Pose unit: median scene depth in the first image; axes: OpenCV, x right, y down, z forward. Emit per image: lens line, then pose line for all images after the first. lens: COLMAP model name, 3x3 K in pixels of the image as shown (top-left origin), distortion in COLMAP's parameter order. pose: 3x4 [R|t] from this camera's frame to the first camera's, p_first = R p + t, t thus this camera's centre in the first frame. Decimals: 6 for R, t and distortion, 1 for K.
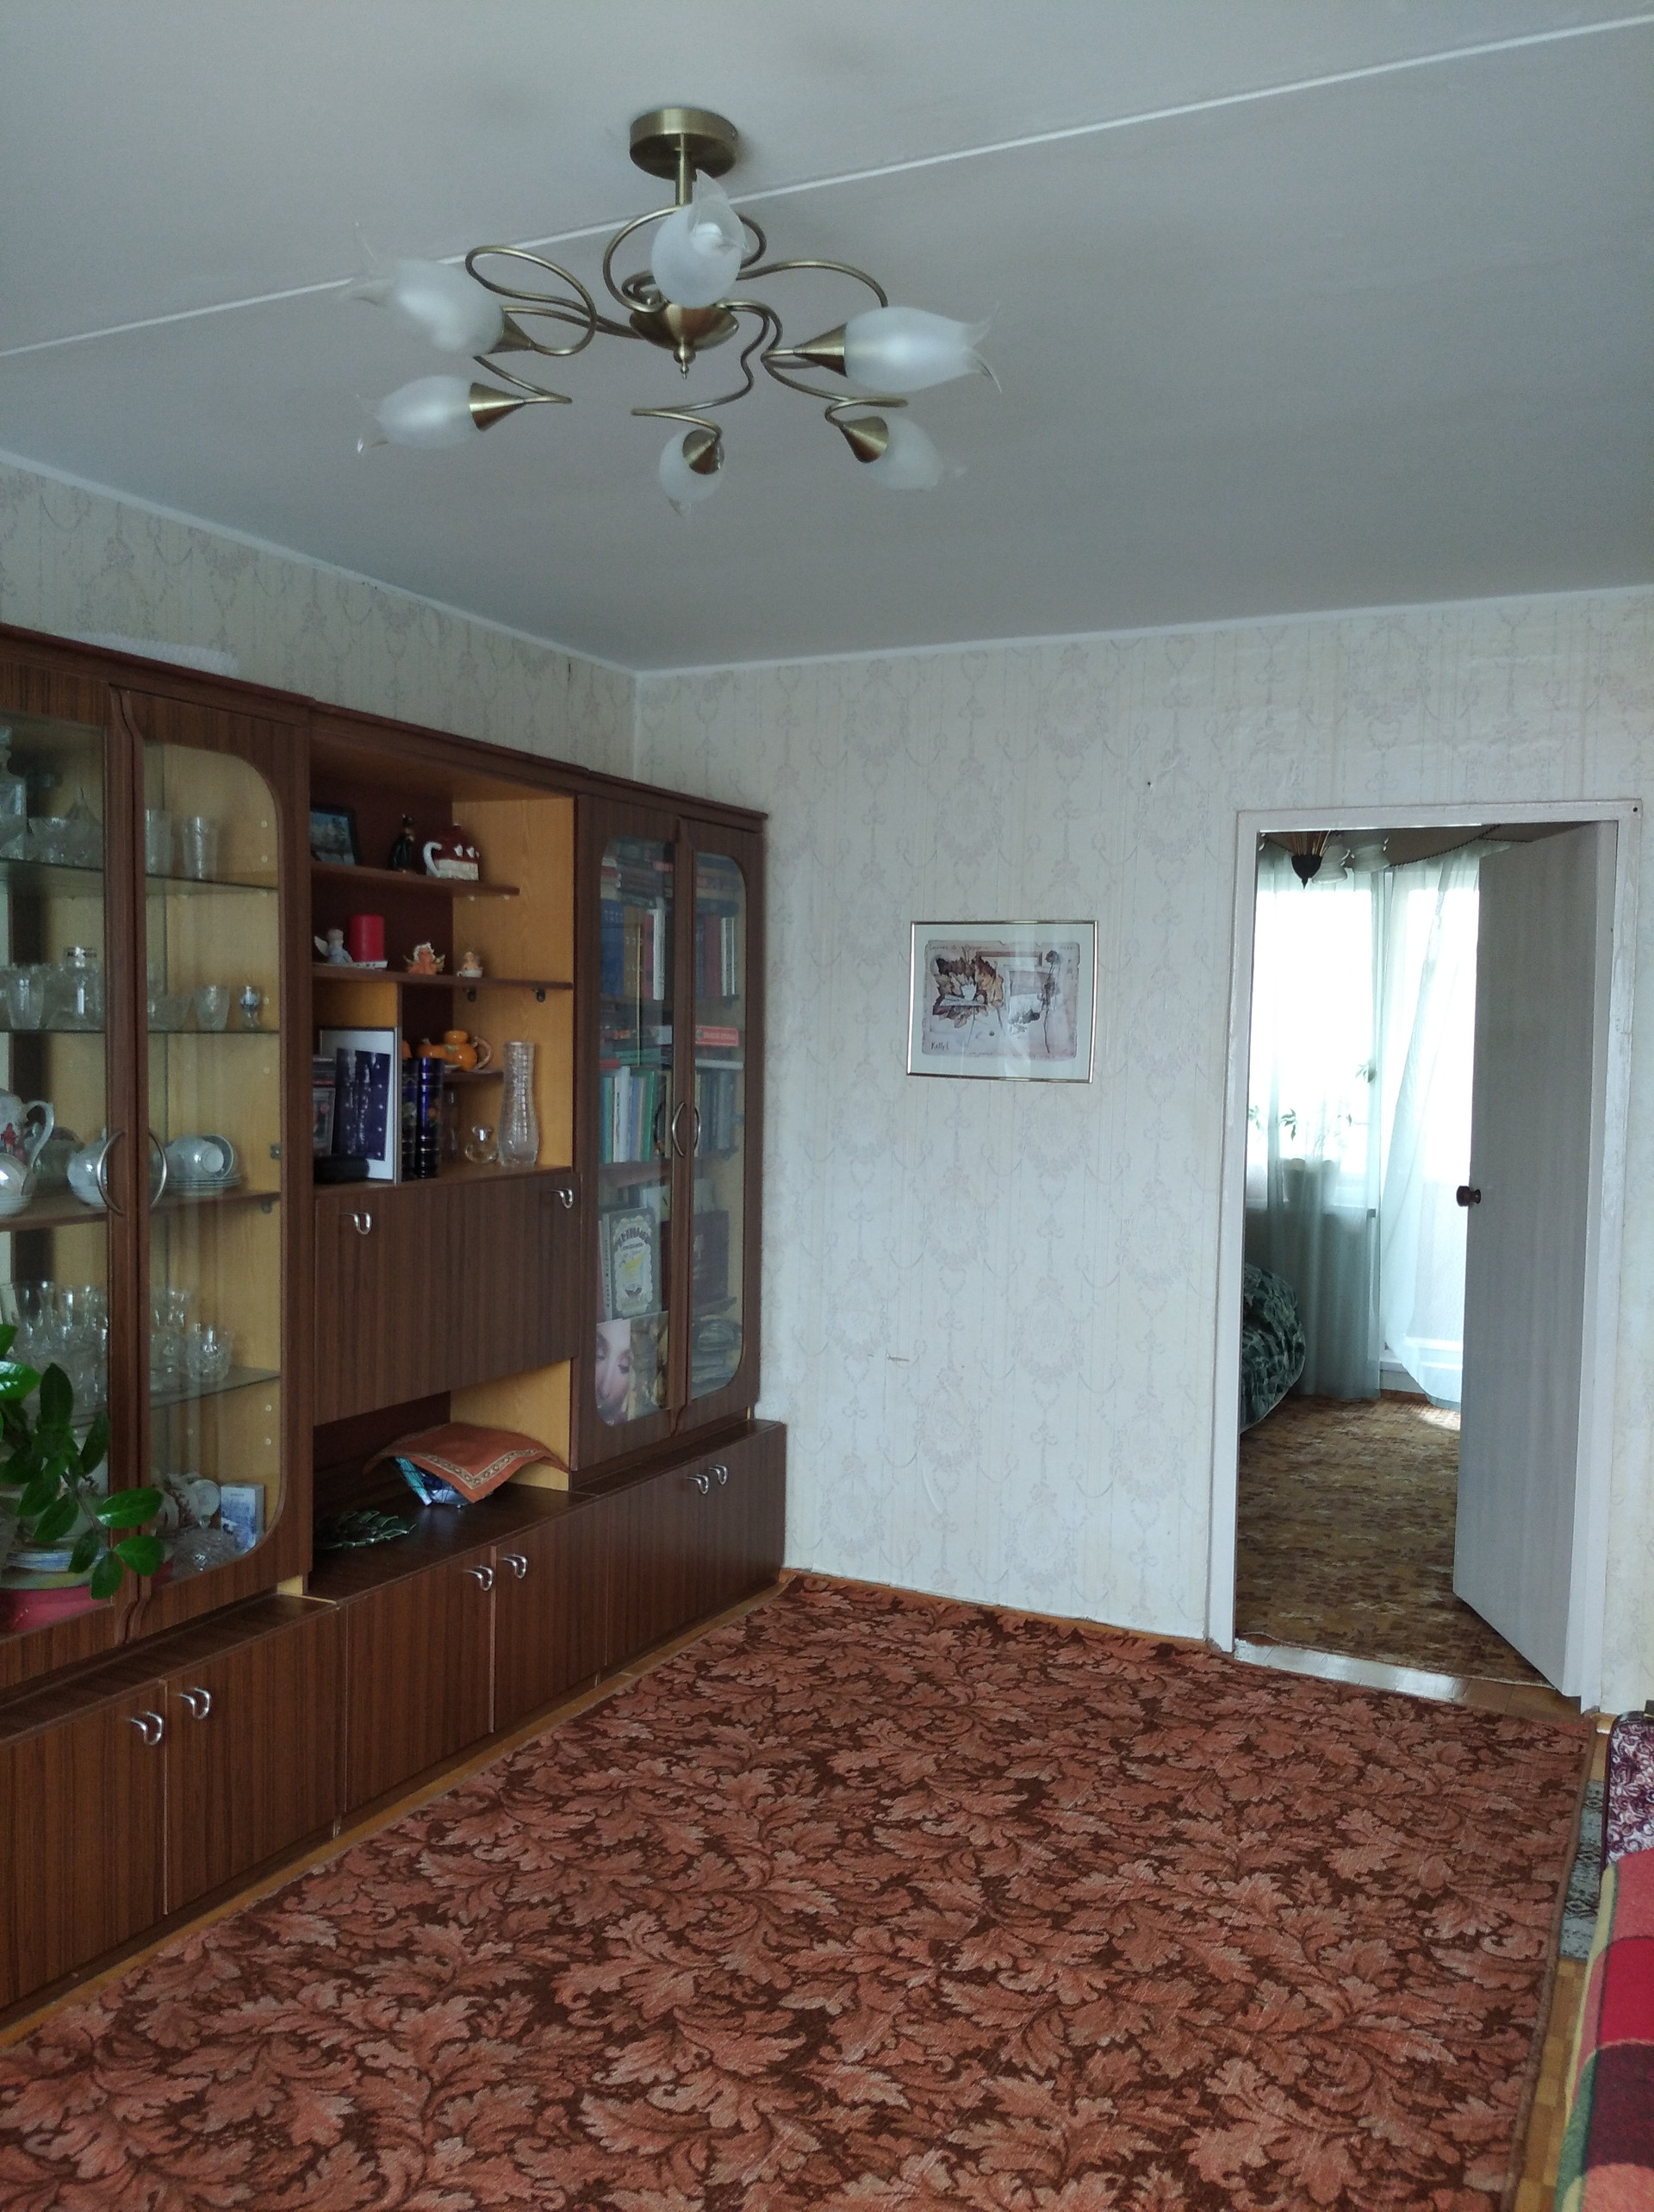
lens RADIAL K [[1817.4, 0, 838.5], [0, 1817.4, 1107.6], [0, 0, 1]] dist [0.062726, -0.096661]
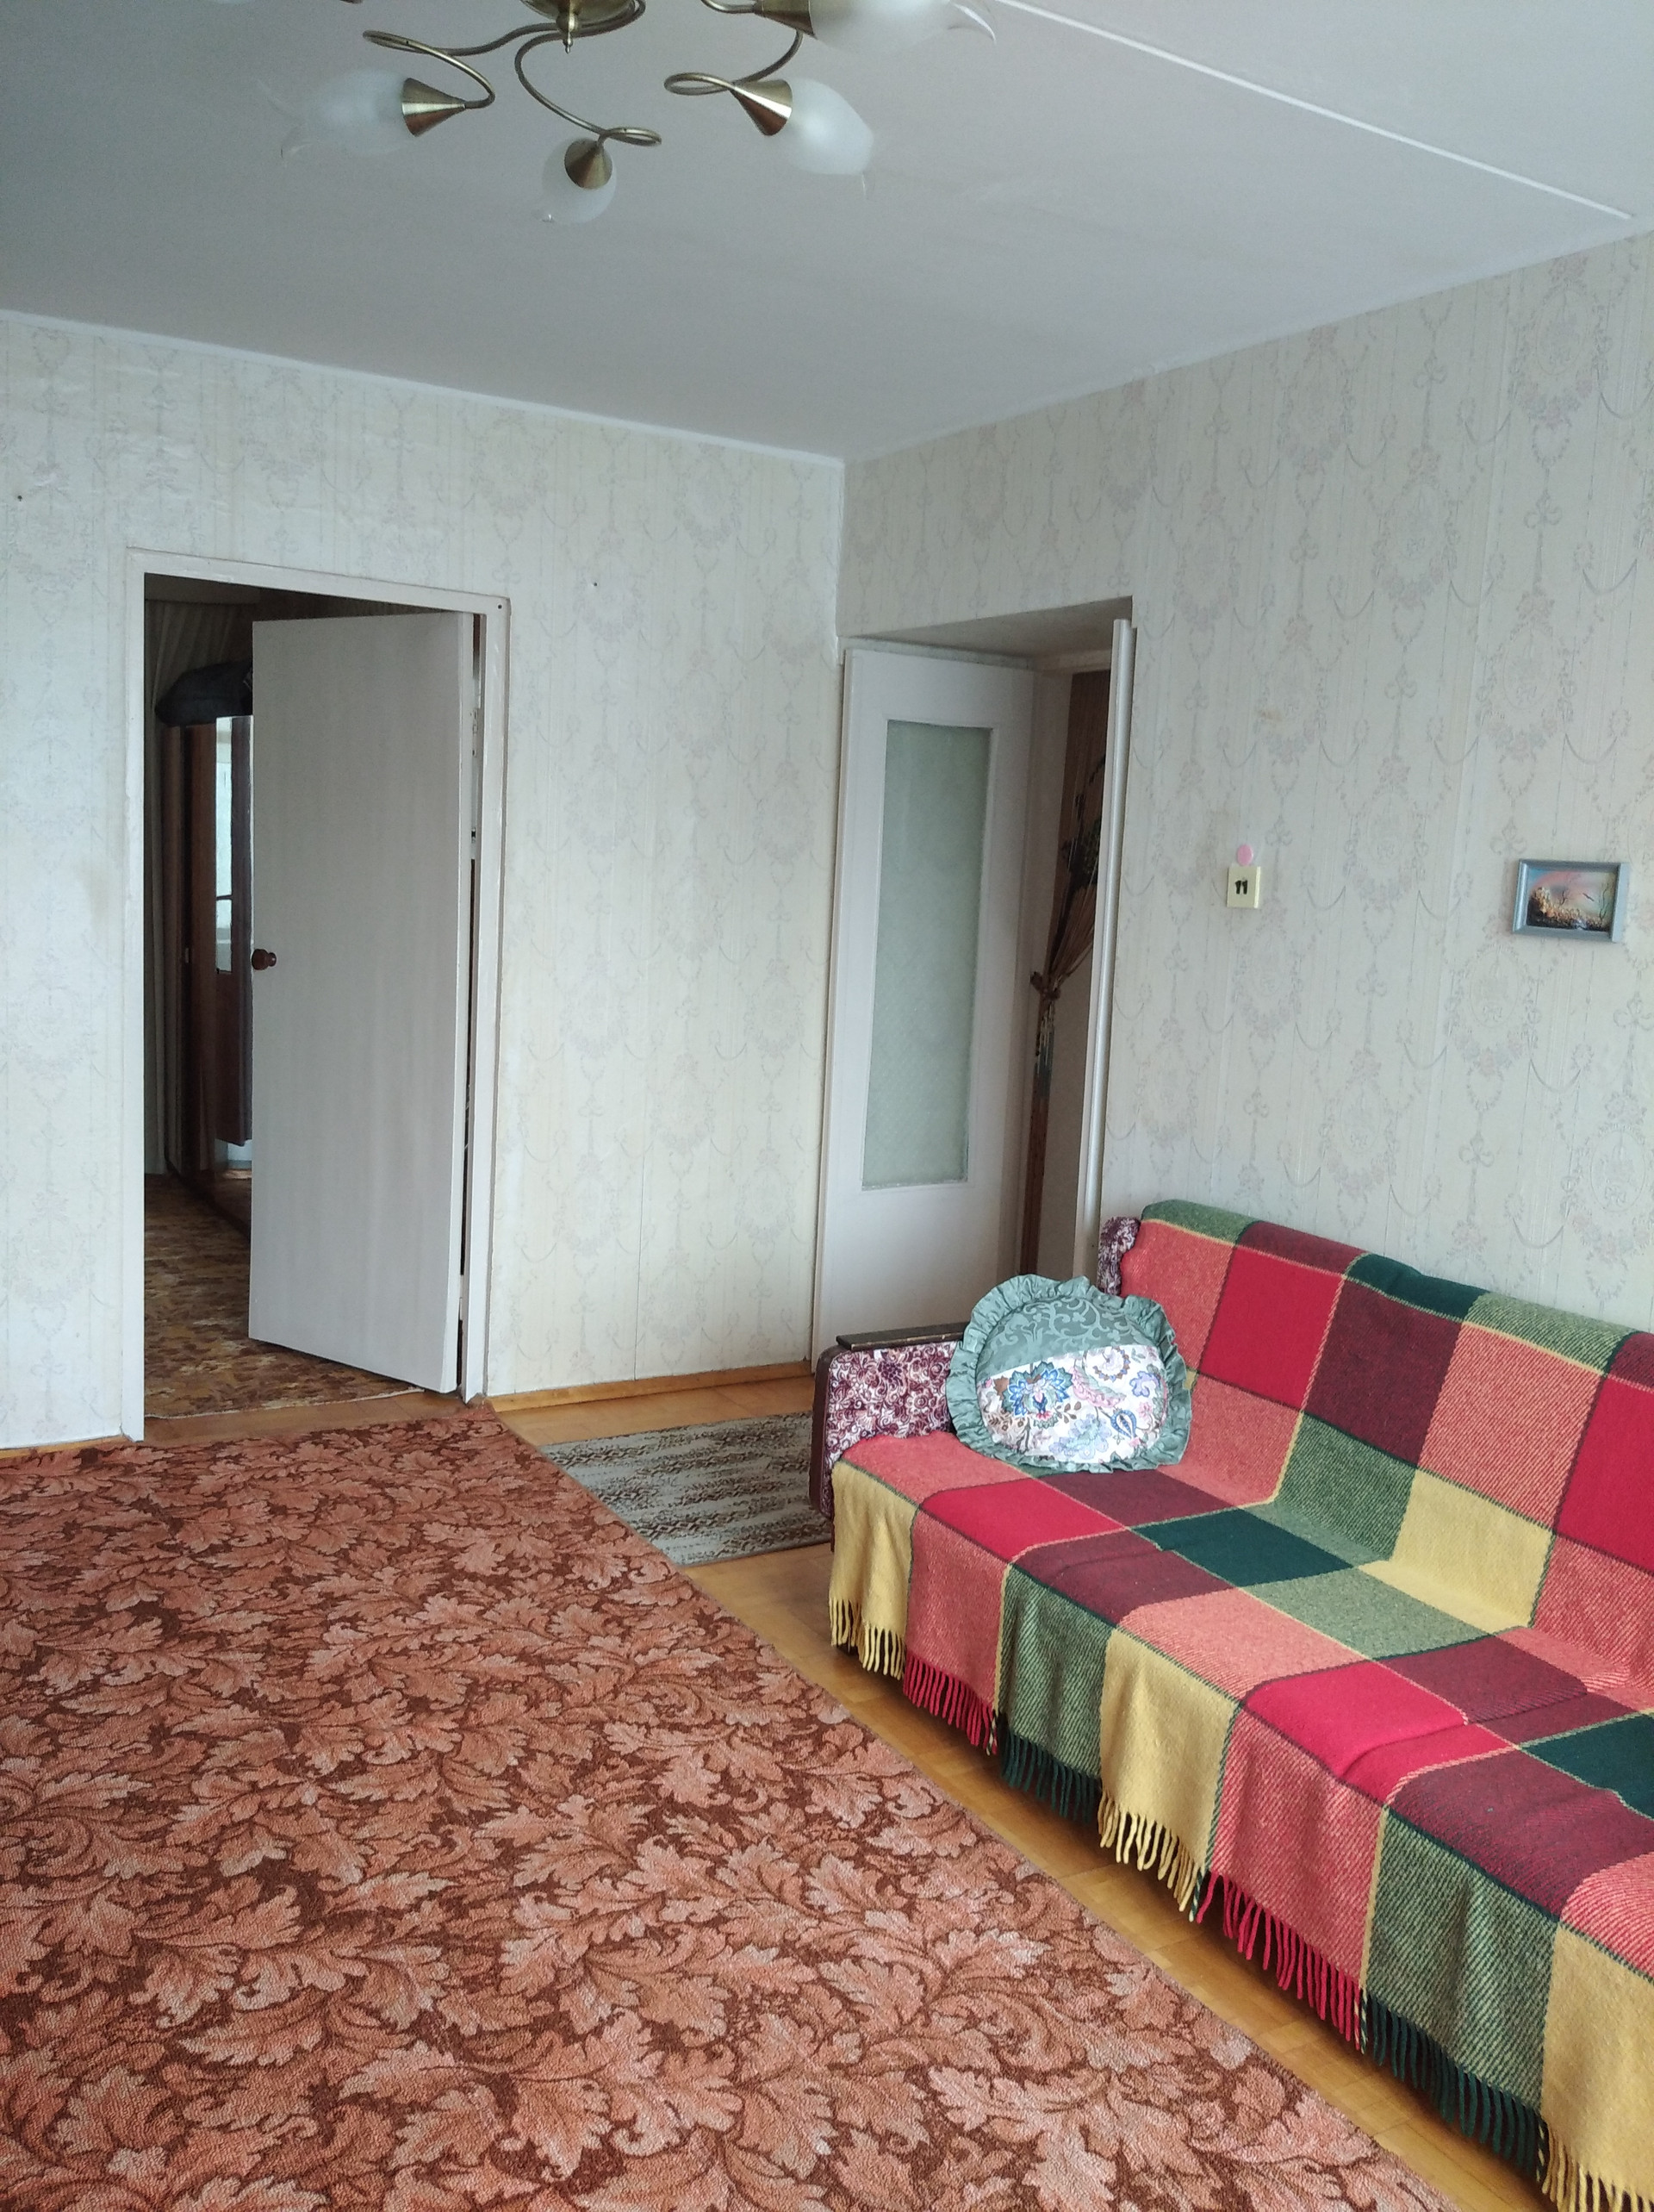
lens RADIAL K [[1817.4, 0, 830.9], [0, 1817.4, 1105.0], [0, 0, 1]] dist [0.062726, -0.096661]
pose [[0.559503, -0.109151, 0.821610, -0.503060], [-0.003003, 0.991017, 0.133702, -0.013344], [-0.828823, -0.077273, 0.554149, 0.240041]]
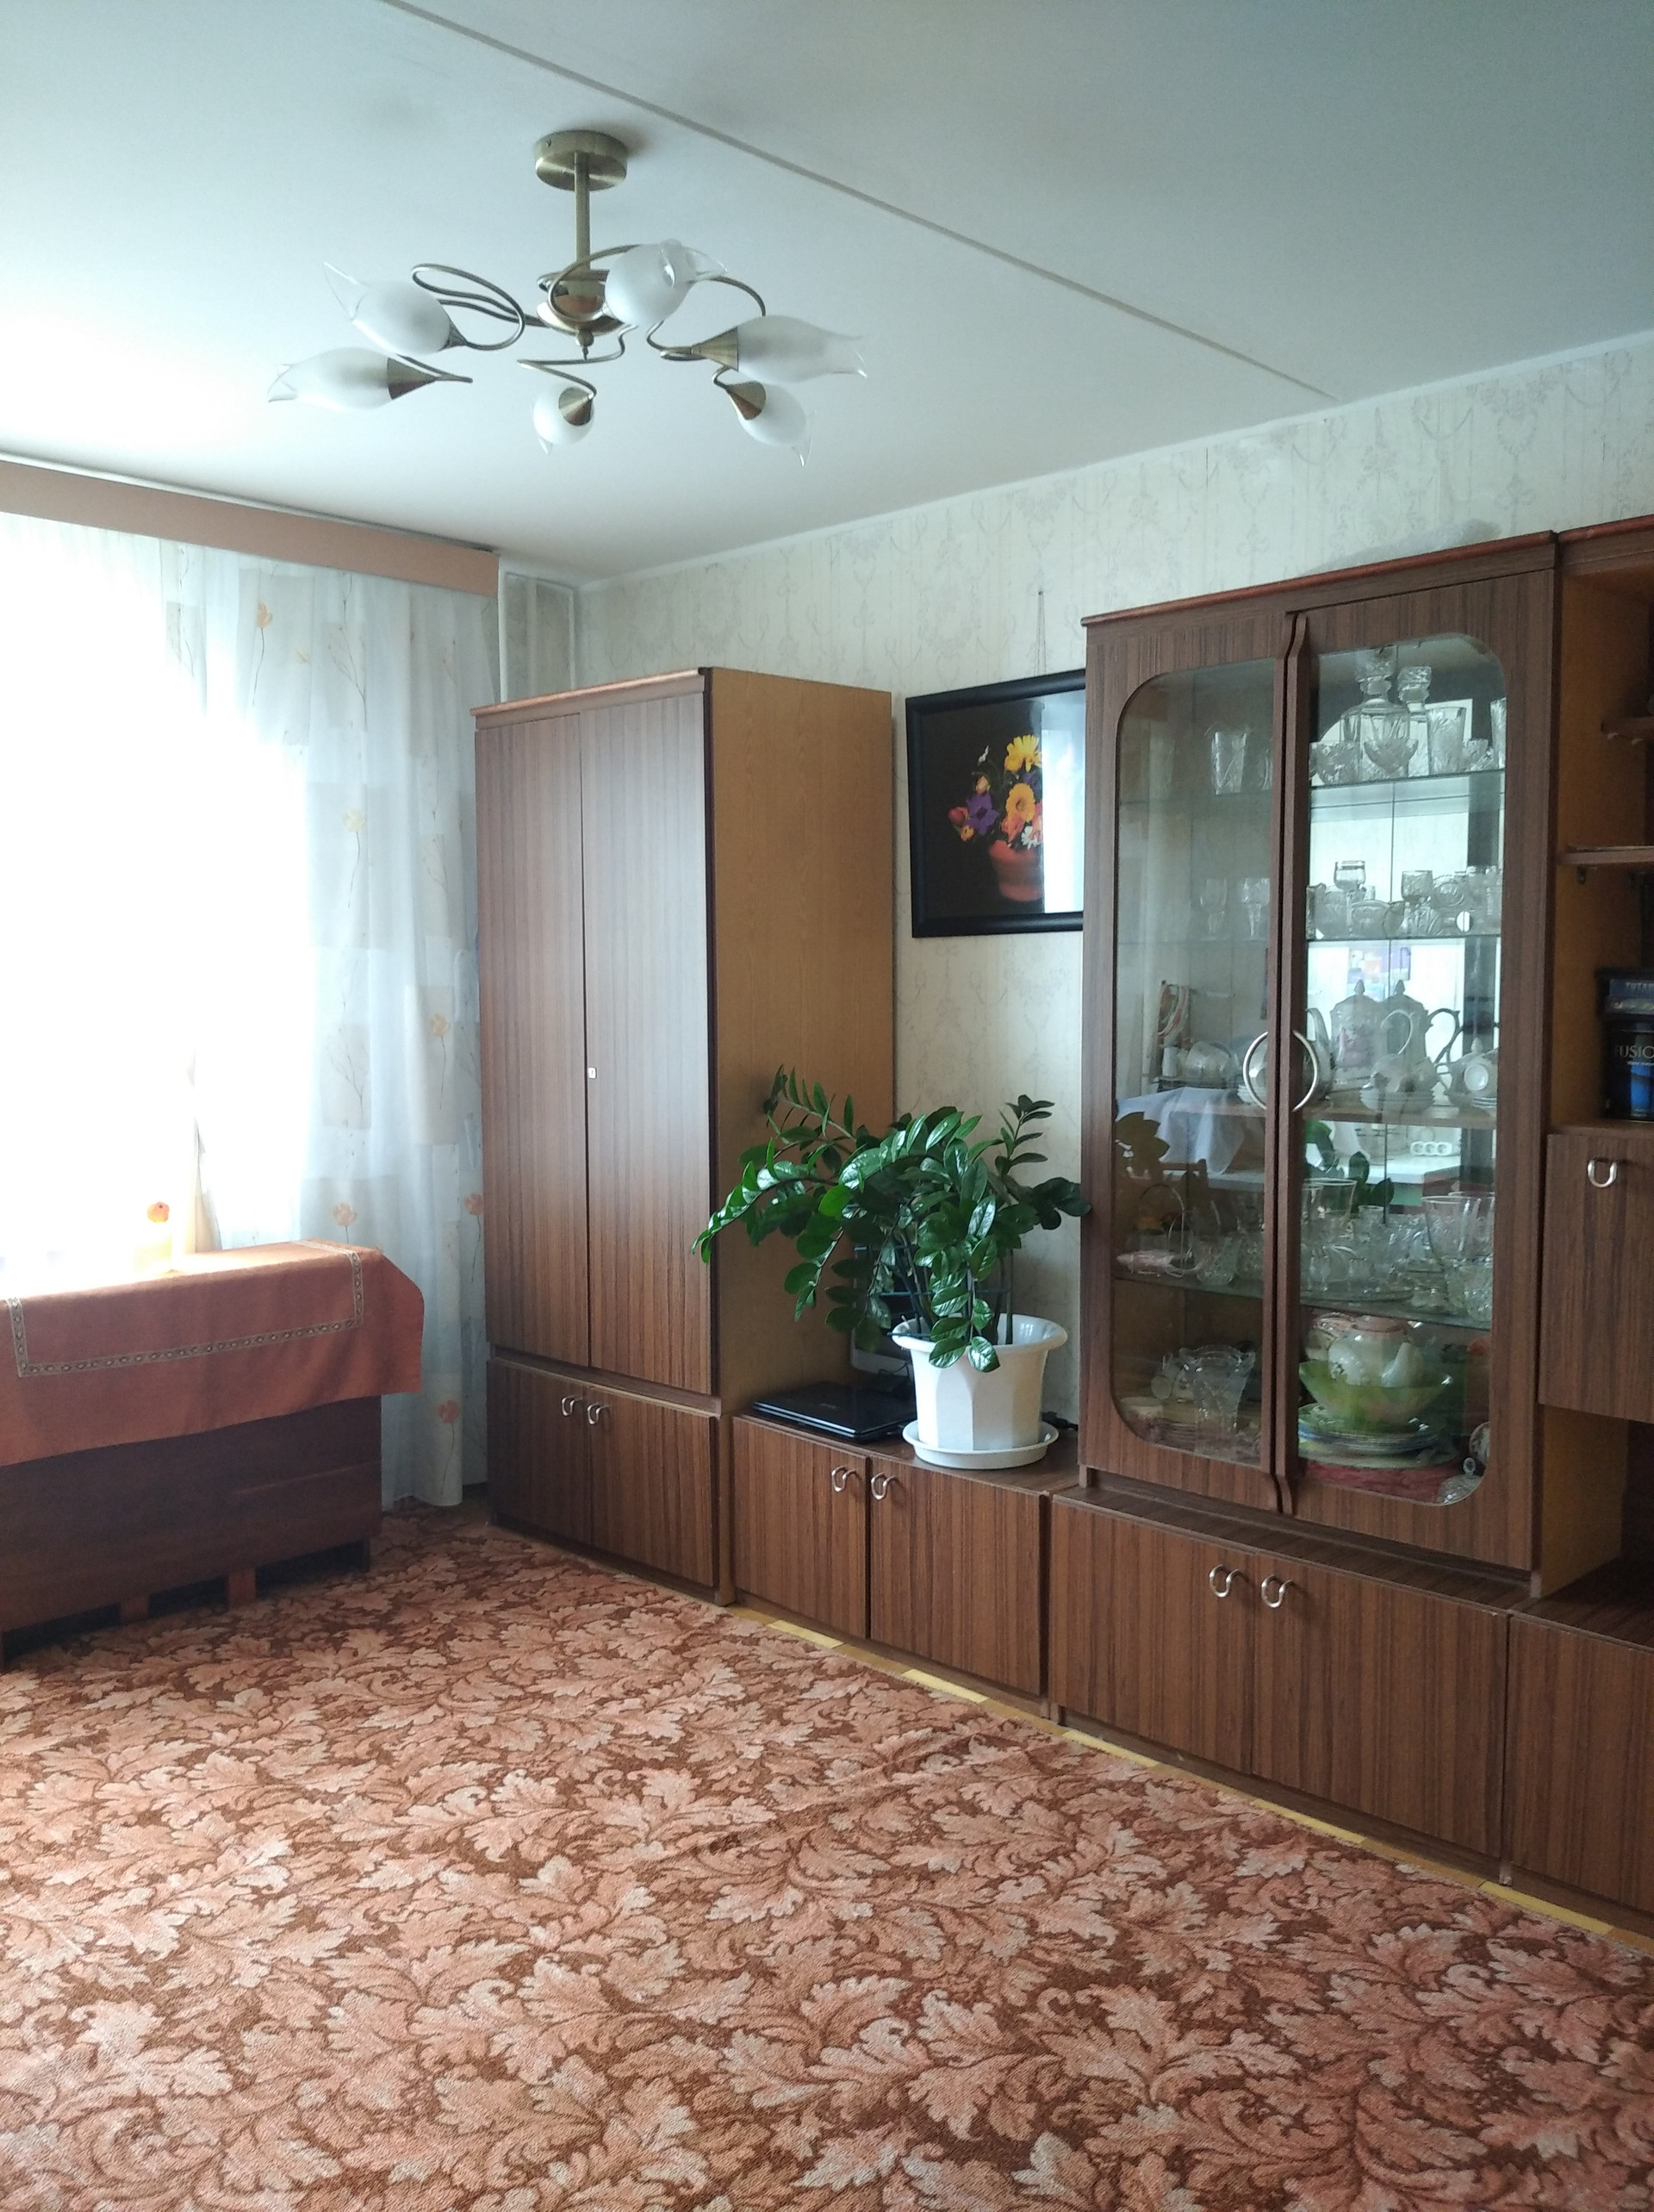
lens RADIAL K [[1817.4, 0, 822.2], [0, 1817.4, 1108.7], [0, 0, 1]] dist [0.062726, -0.096661]
pose [[-0.330199, 0.050159, -0.942578, 0.640514], [-0.045285, 0.996595, 0.068897, -0.004665], [0.942824, 0.065434, -0.326803, 1.001422]]
